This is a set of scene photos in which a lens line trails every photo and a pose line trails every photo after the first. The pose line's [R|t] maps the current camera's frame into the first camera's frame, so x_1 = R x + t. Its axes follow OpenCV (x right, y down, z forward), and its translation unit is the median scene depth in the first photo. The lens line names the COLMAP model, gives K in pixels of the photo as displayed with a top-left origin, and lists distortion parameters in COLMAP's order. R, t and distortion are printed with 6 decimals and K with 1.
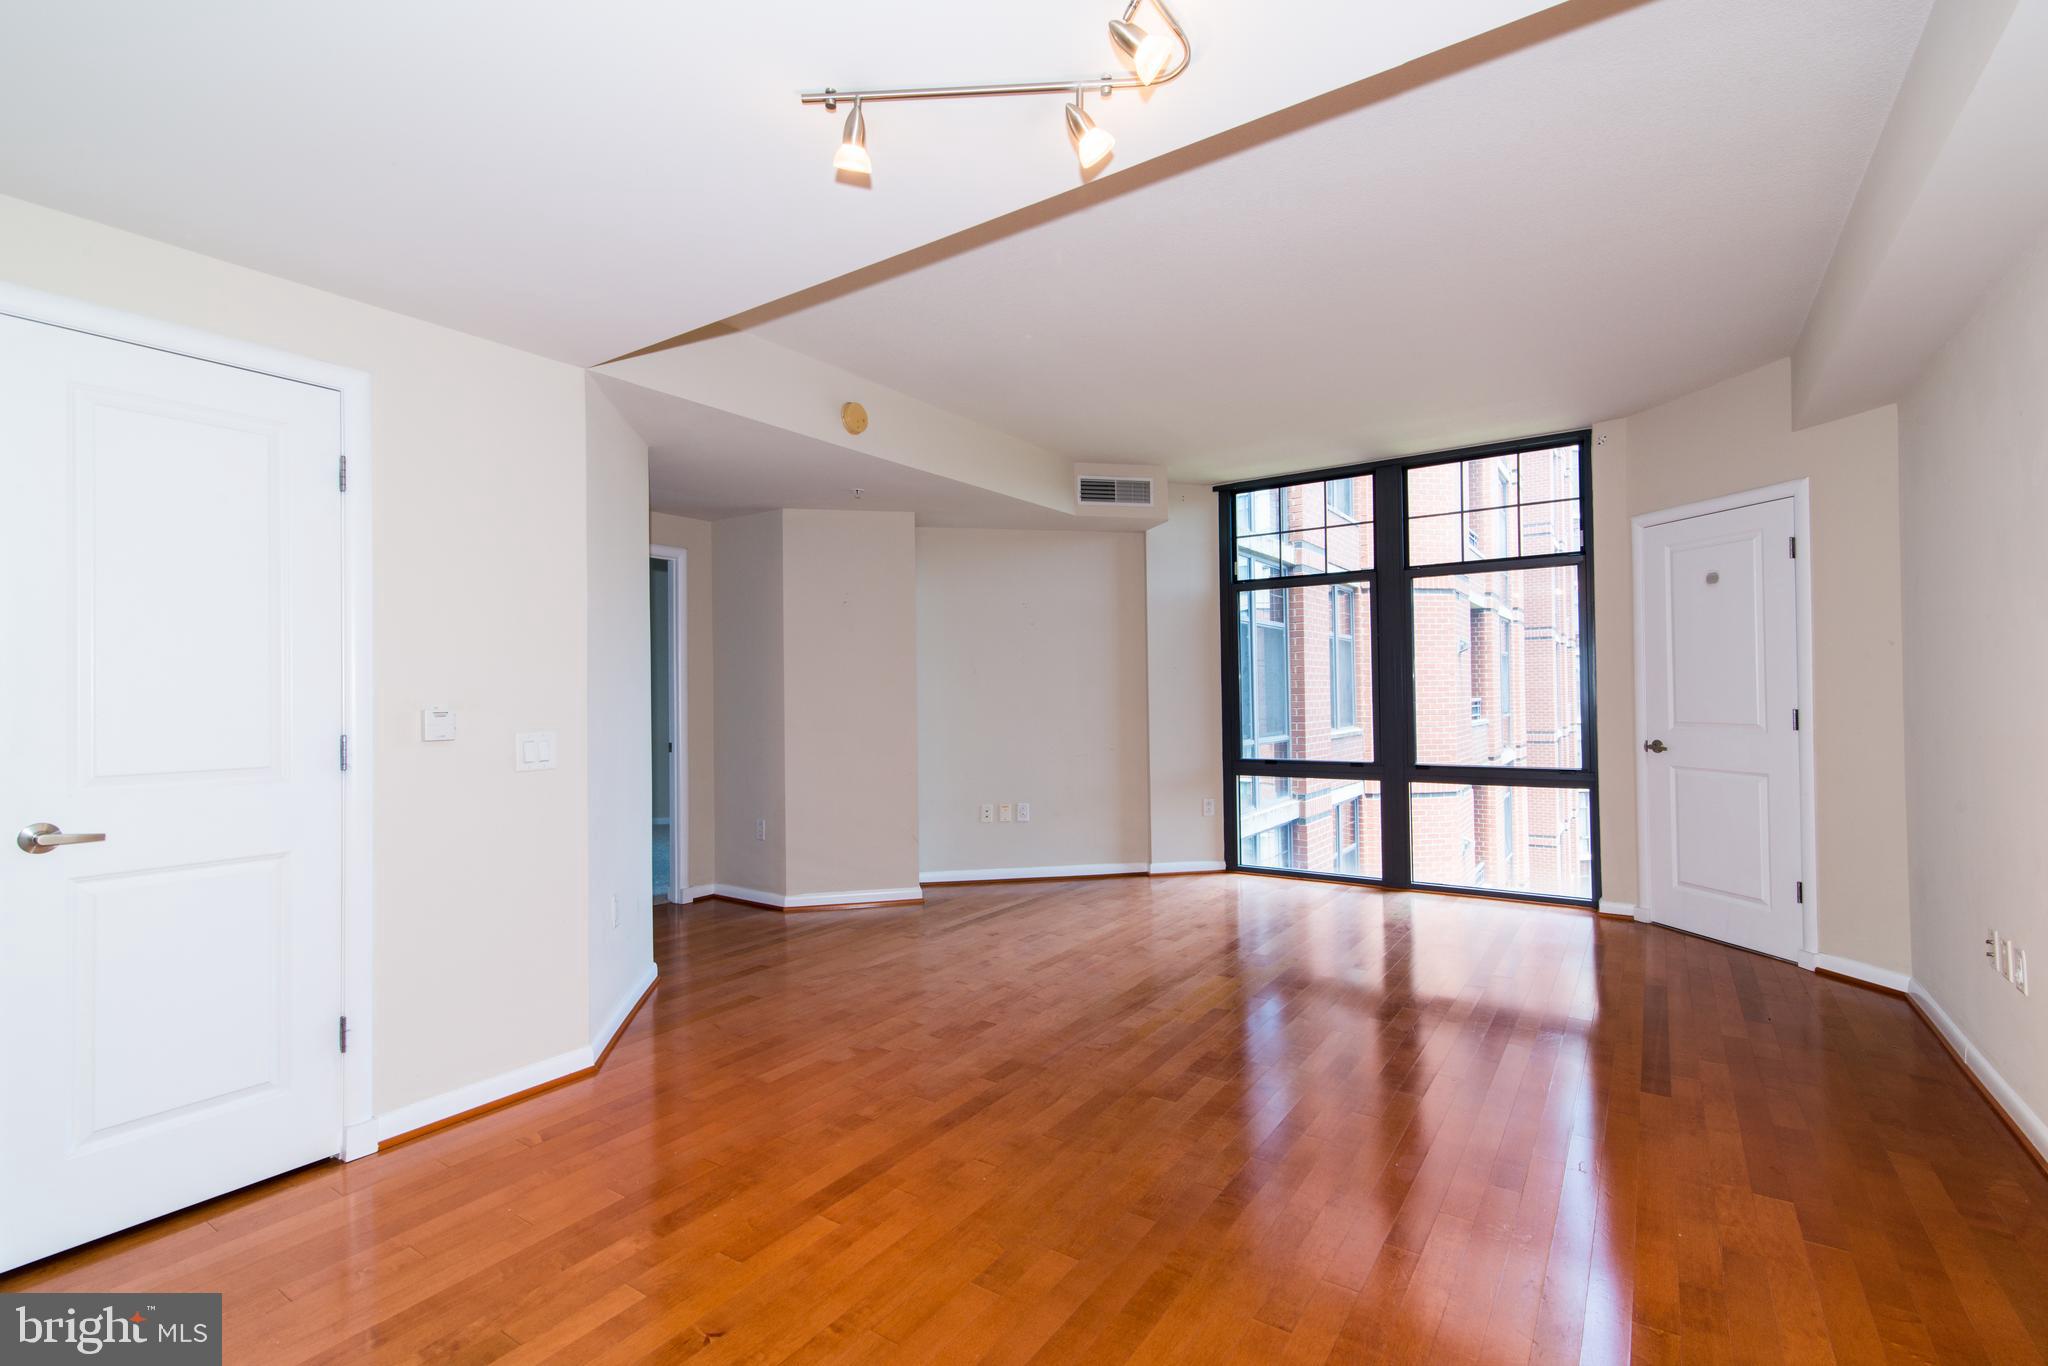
lens RADIAL K [[922.1, 0, 1032.8], [0, 922.1, 687.8], [0, 0, 1]] dist [0.015052, -0.001628]
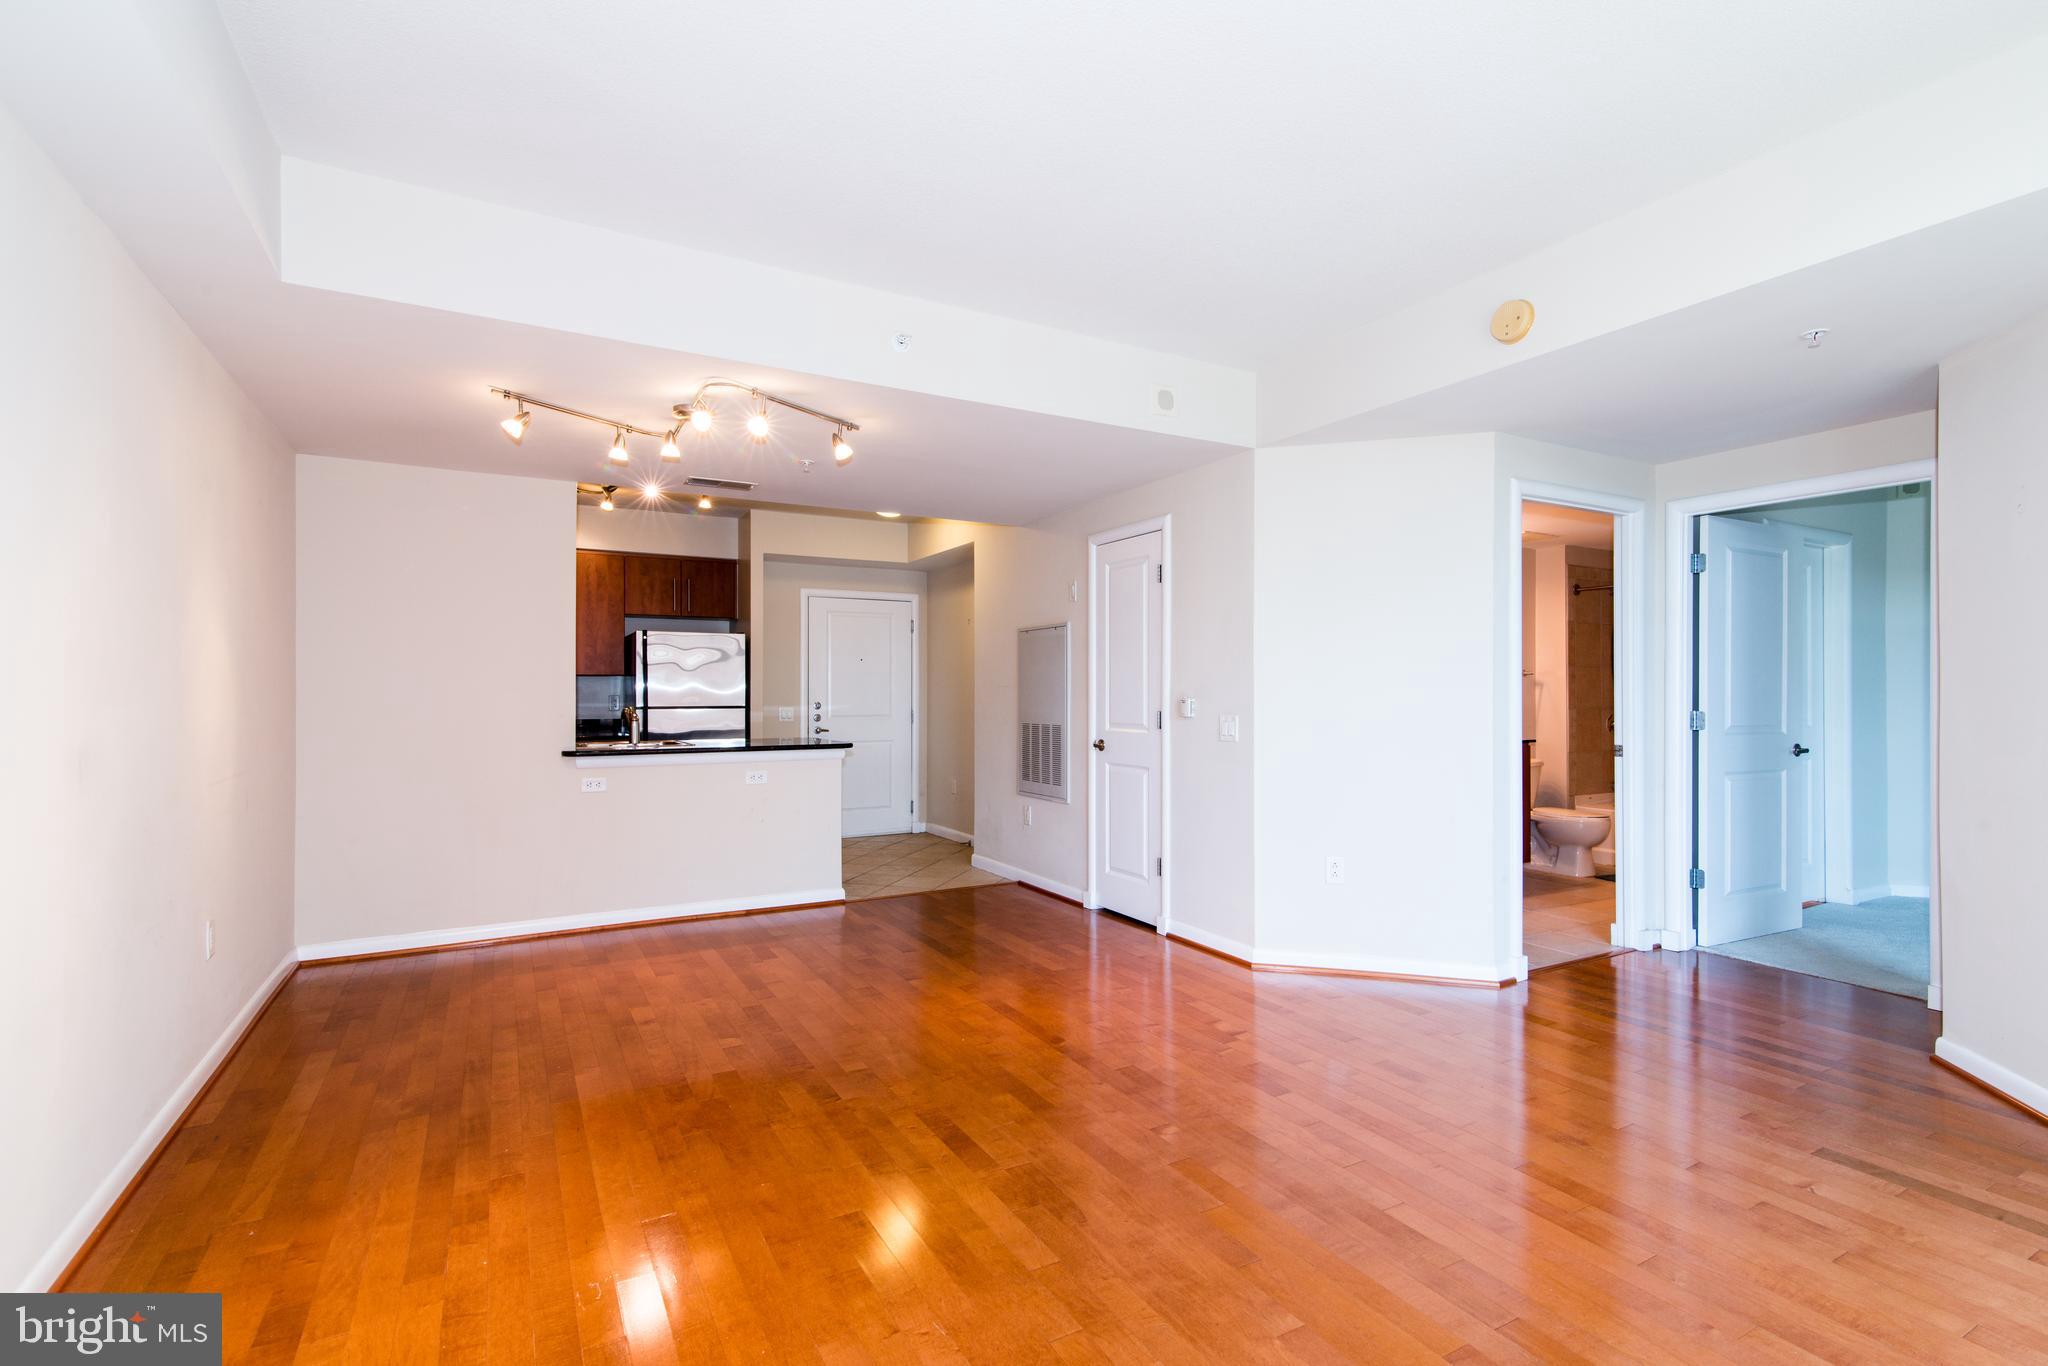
lens RADIAL K [[922.1, 0, 1032.8], [0, 922.1, 687.8], [0, 0, 1]] dist [0.015052, -0.001628]
pose [[-0.437465, 0.006235, -0.899214, 0.495993], [0.013765, 0.999905, 0.000236, 0.000086], [0.899130, -0.012275, -0.437509, 0.737076]]
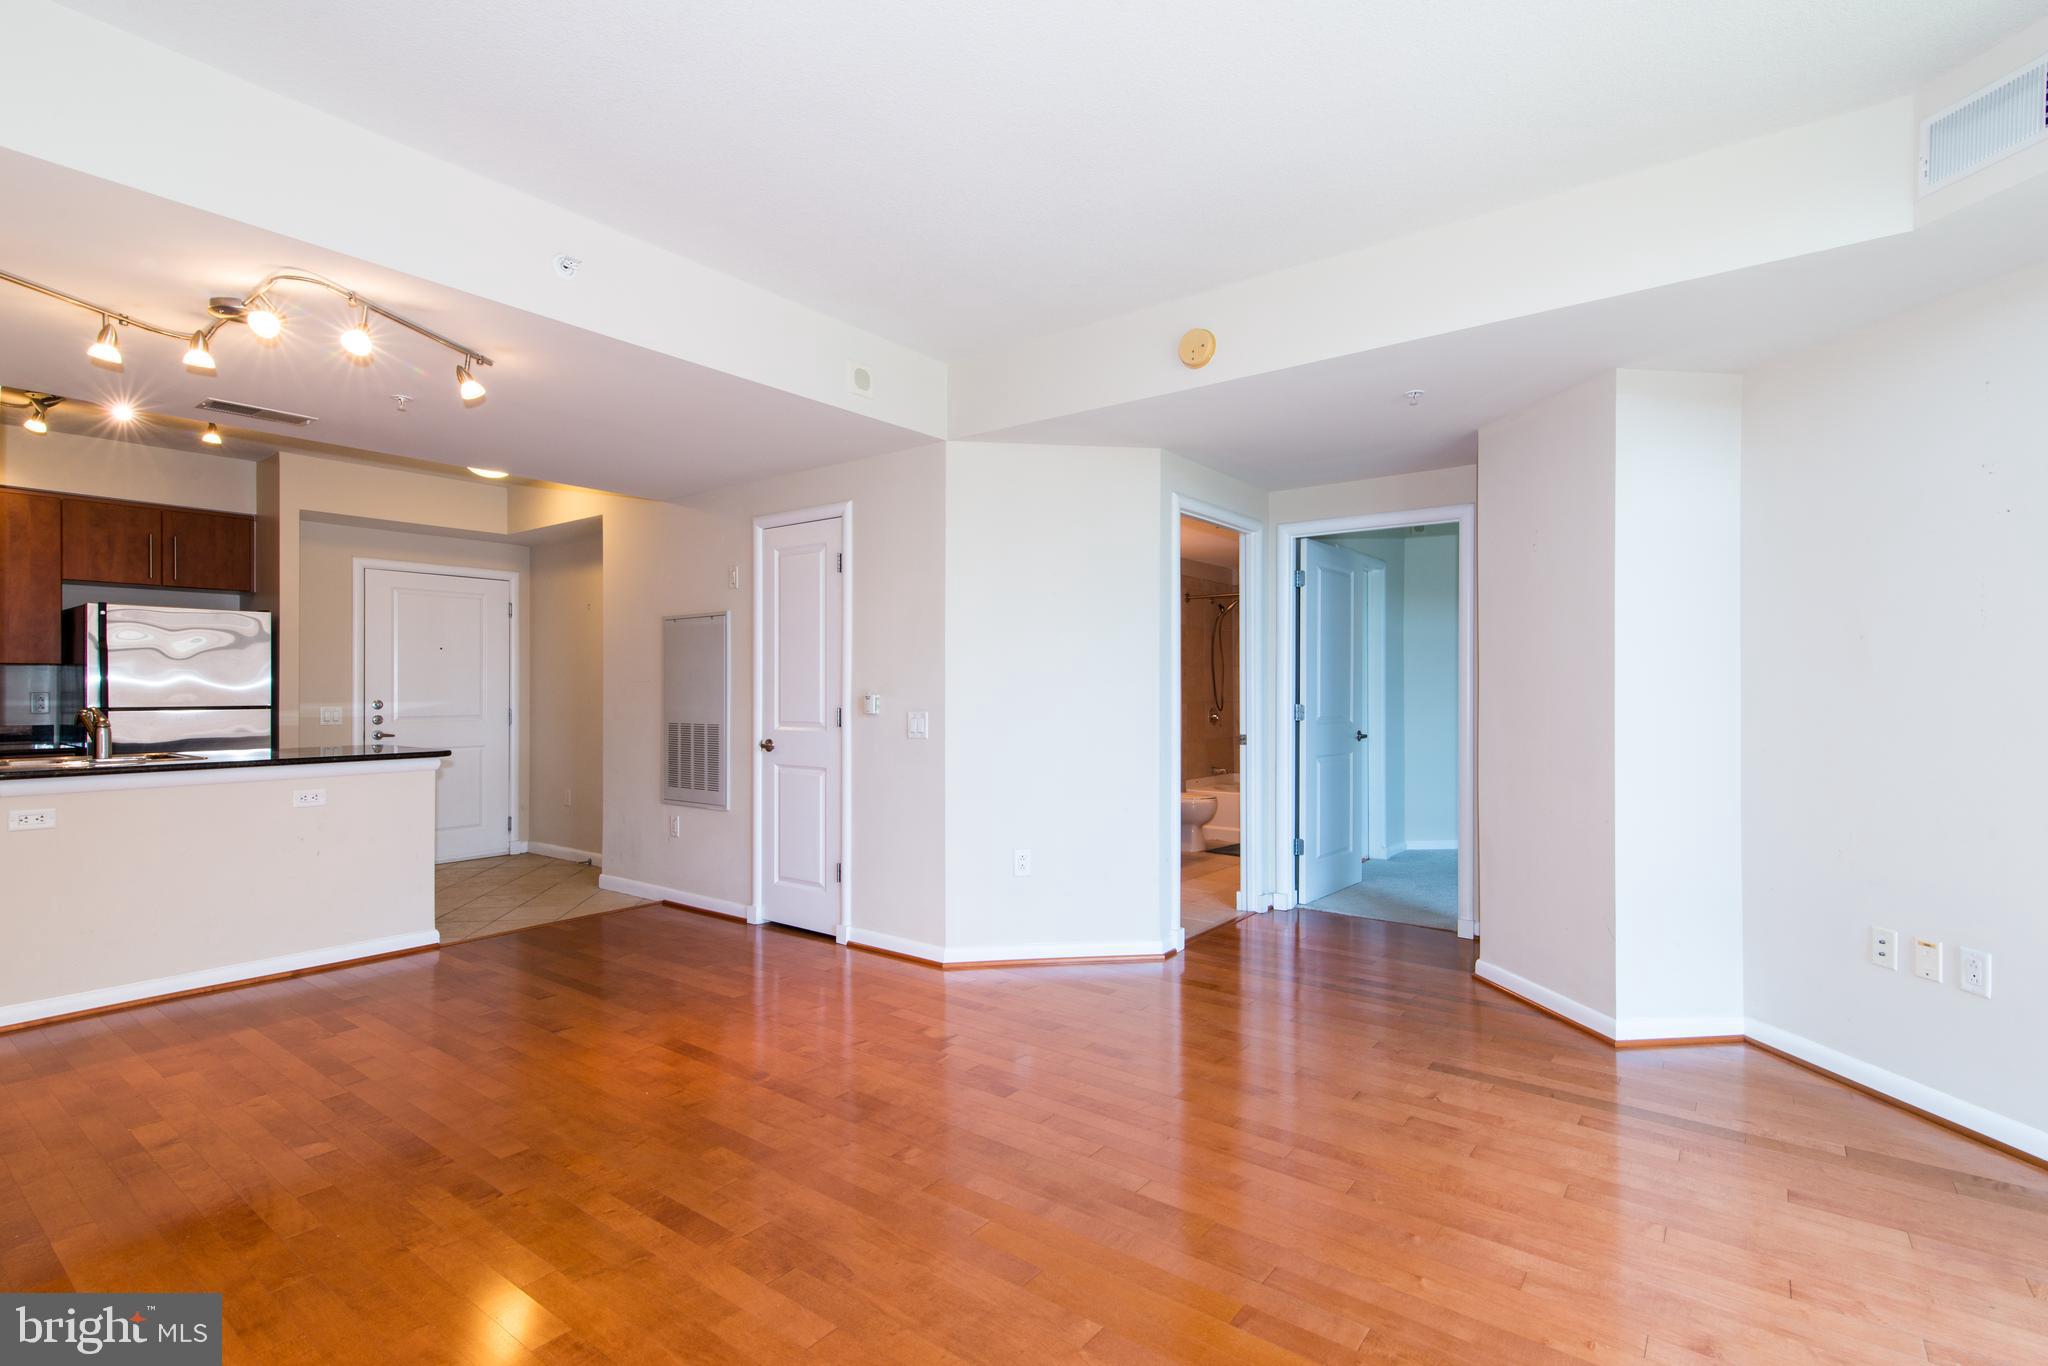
lens RADIAL K [[937.9, 0, 1020.5], [0, 937.9, 686.4], [0, 0, 1]] dist [0.016142, -0.002058]
pose [[-0.050714, 0.008672, -0.998676, 0.489851], [0.010147, 0.999915, 0.008168, -0.000719], [0.998662, -0.009719, -0.050798, 0.667303]]
